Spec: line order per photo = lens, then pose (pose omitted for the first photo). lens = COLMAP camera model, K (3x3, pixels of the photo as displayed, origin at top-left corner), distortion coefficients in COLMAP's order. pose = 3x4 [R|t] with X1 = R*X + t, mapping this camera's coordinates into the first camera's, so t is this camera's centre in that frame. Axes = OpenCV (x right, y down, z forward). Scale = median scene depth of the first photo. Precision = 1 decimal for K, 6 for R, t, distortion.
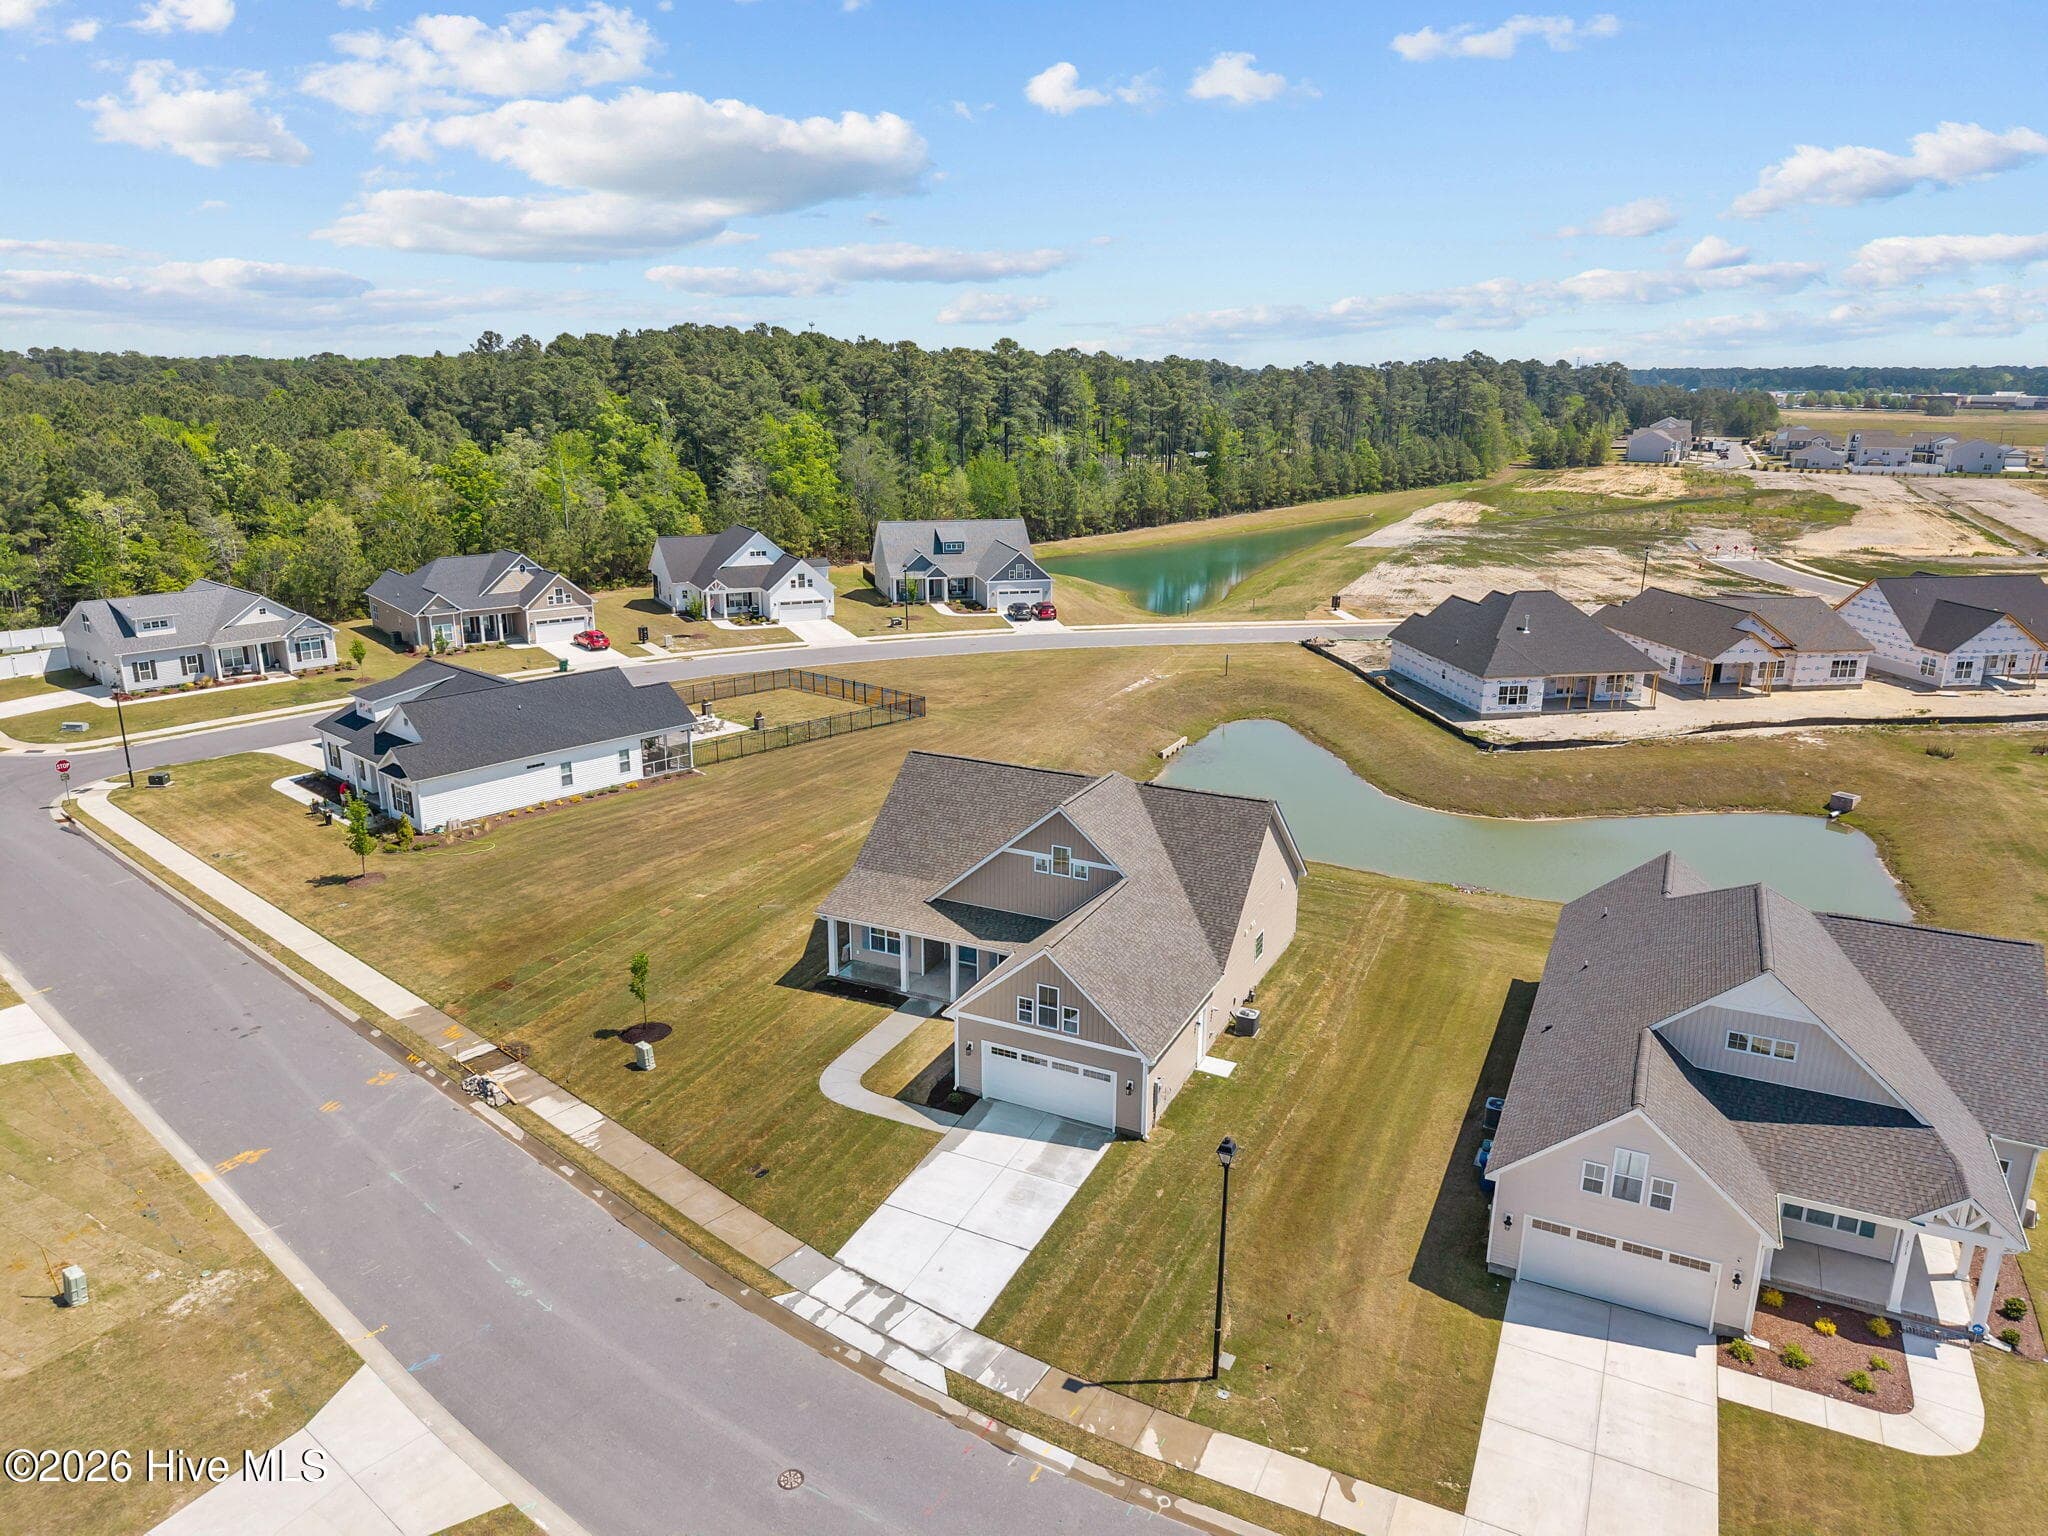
lens RADIAL K [[1361.5, 0, 1028.2], [0, 1361.5, 756.0], [0, 0, 1]] dist [0.062619, -0.088449]
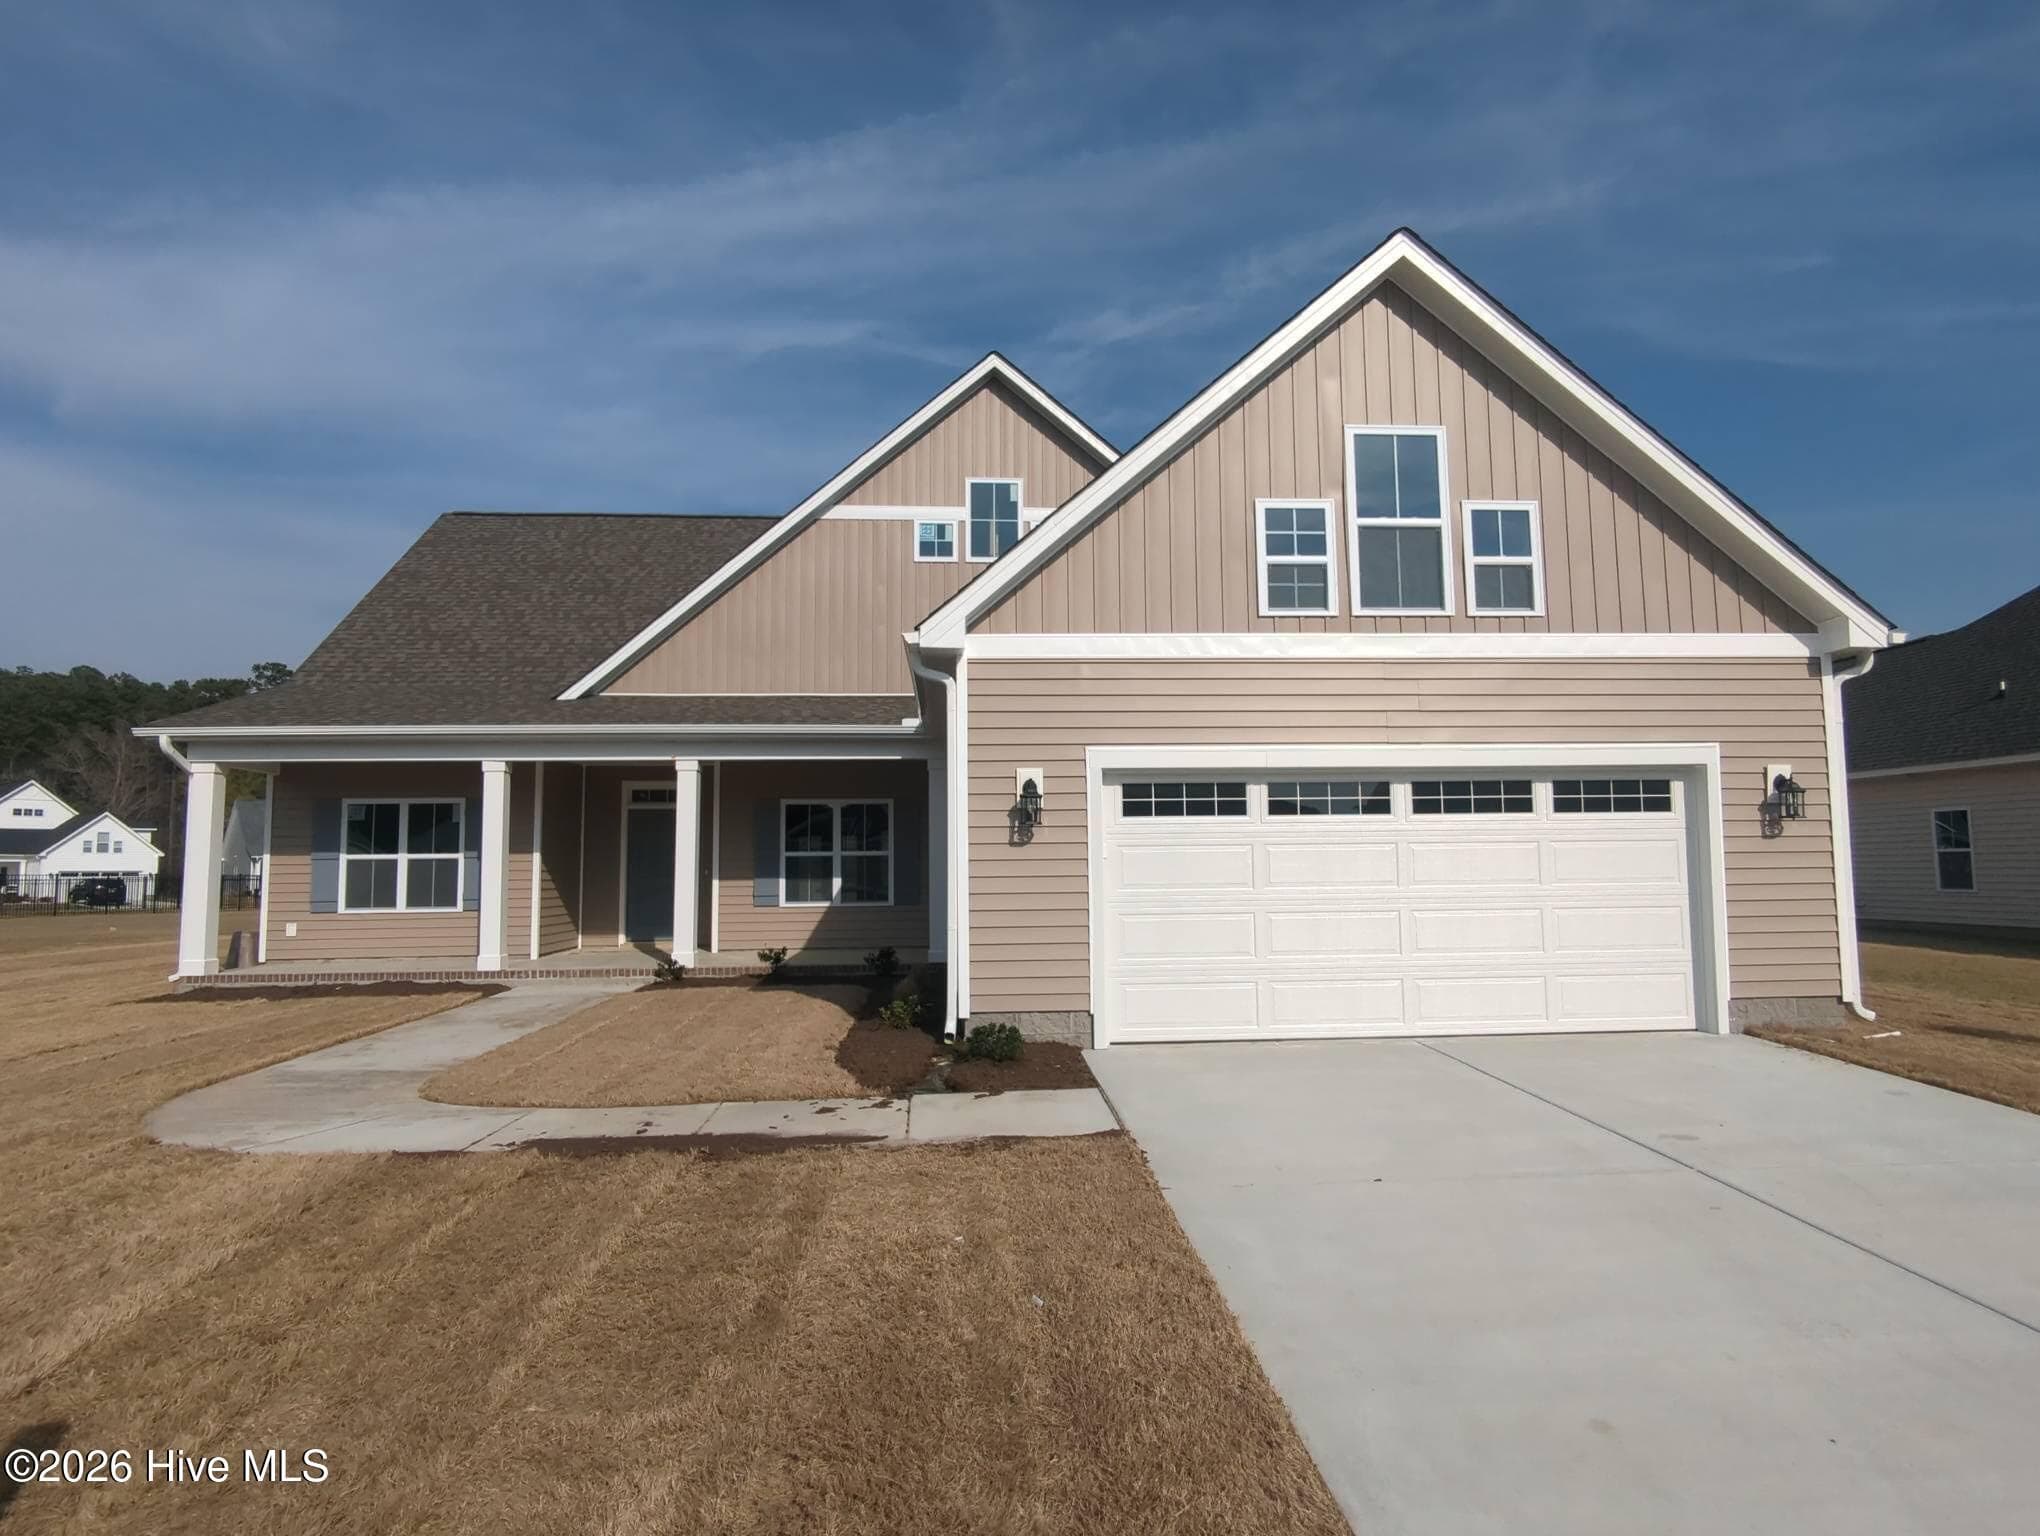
lens RADIAL K [[1163.0, 0, 1027.3], [0, 1163.0, 761.3], [0, 0, 1]] dist [-0.036372, 0.024739]
pose [[0.869554, 0.031187, 0.492853, -0.082416], [0.147797, 0.935825, -0.319980, 0.164062], [-0.471203, 0.351082, 0.809141, 0.520554]]
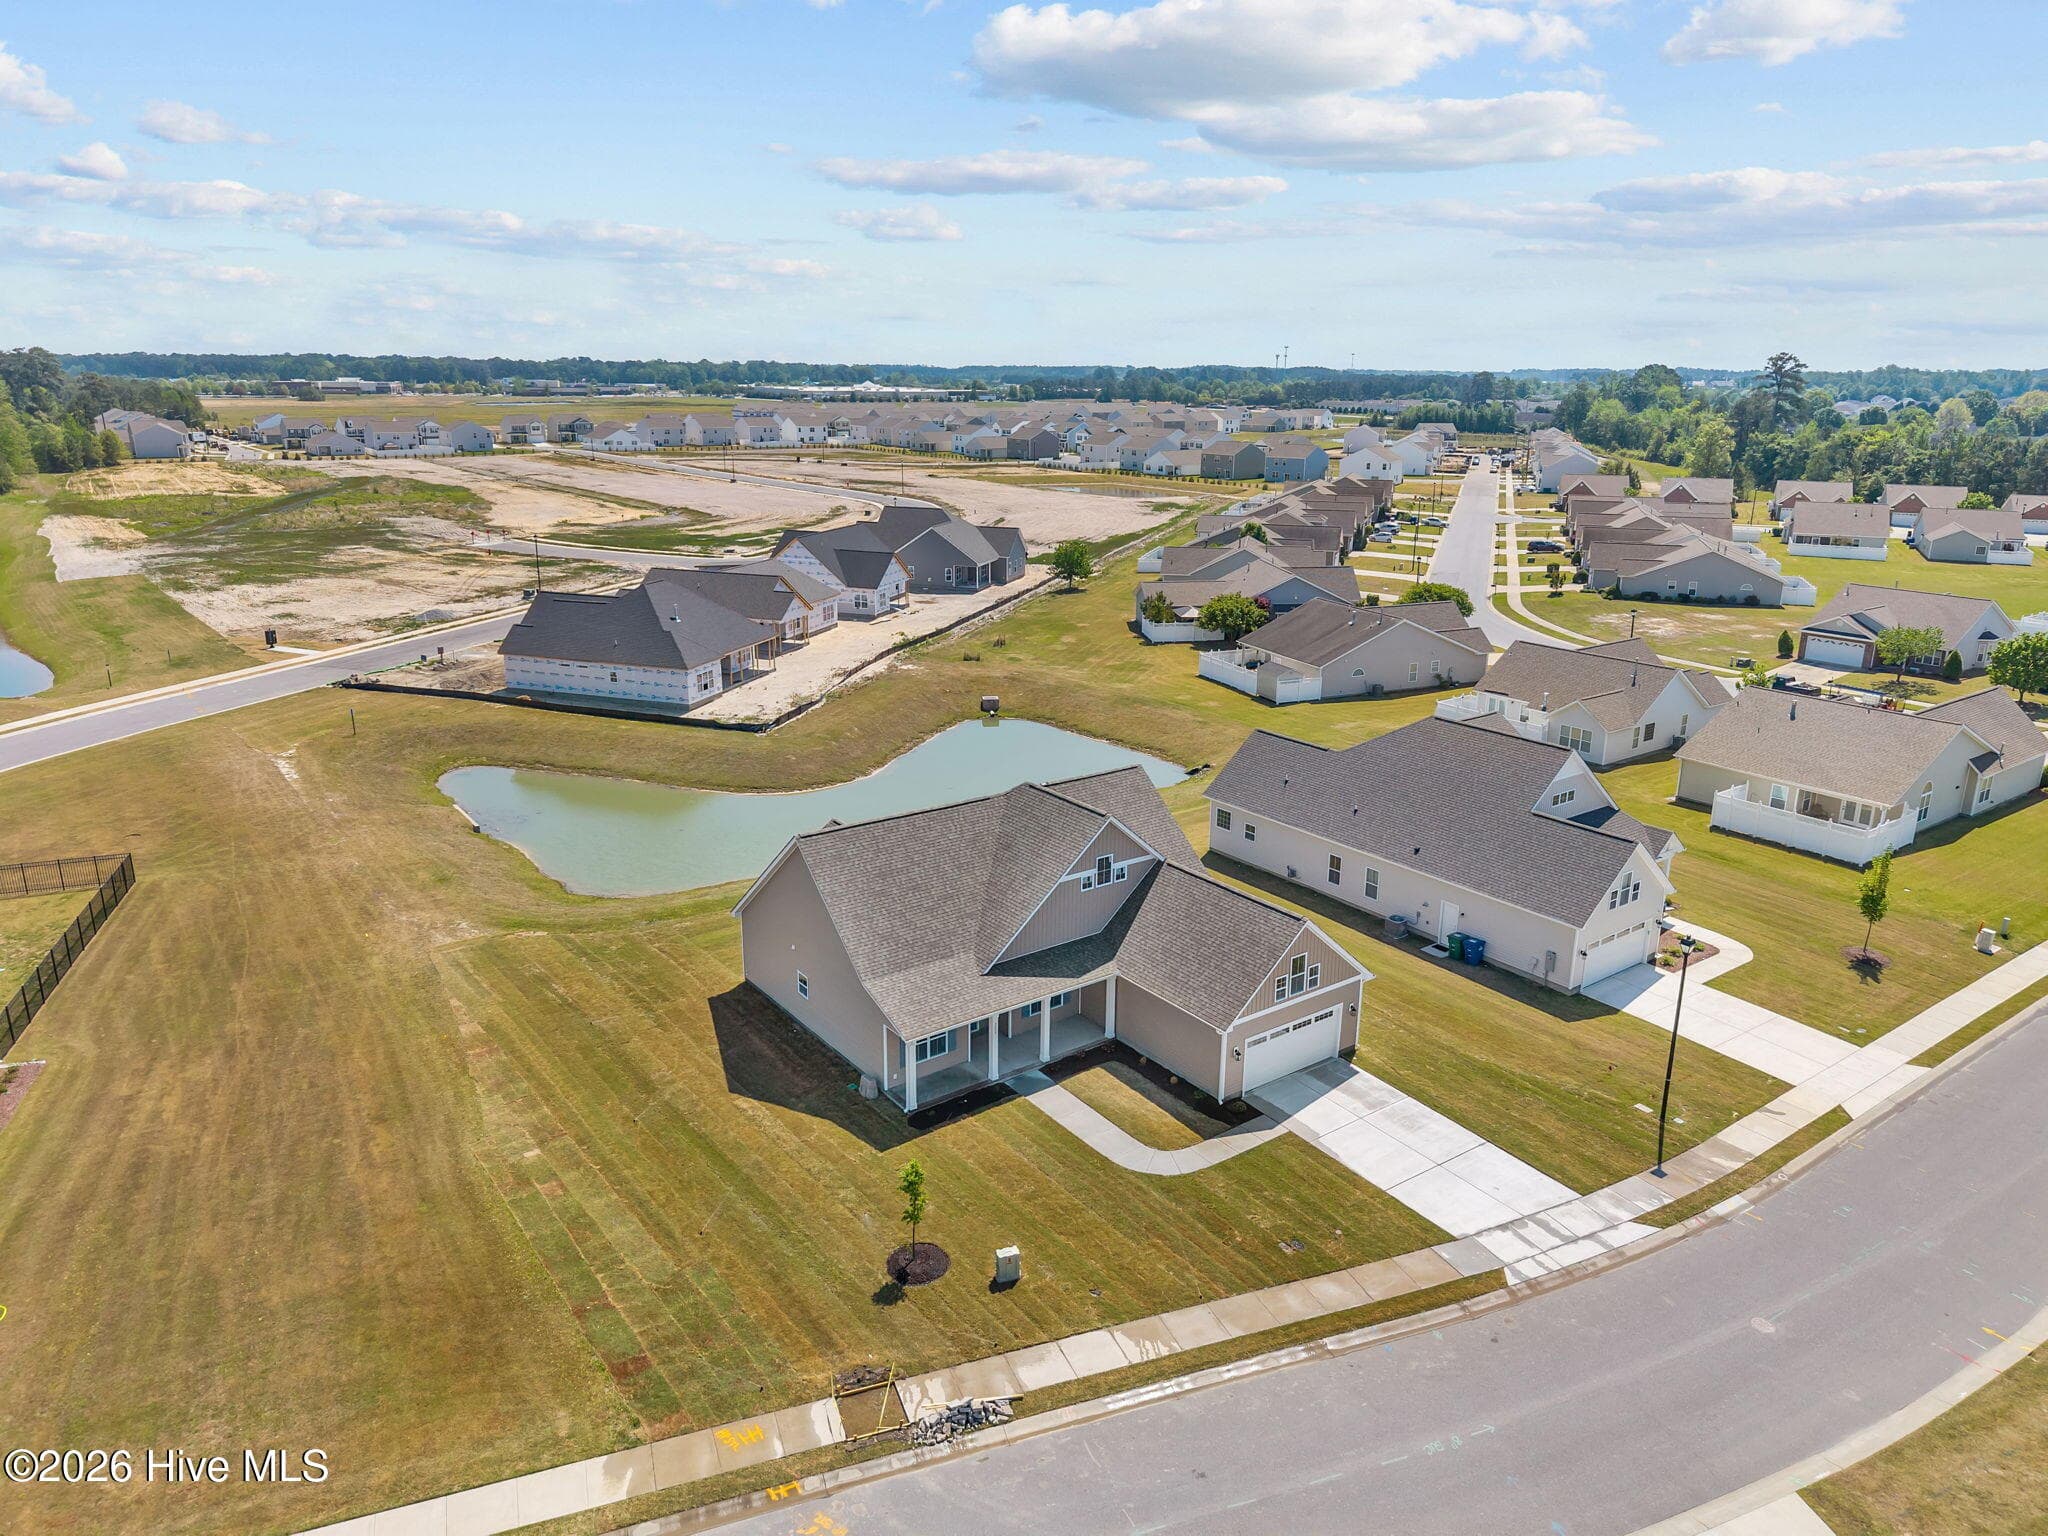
lens RADIAL K [[1361.5, 0, 1028.2], [0, 1361.5, 756.0], [0, 0, 1]] dist [0.062619, -0.088449]
pose [[0.467740, -0.241692, 0.850179, -0.564119], [0.233122, 0.961561, 0.145100, -0.110058], [-0.852568, 0.130327, 0.506105, 0.362940]]
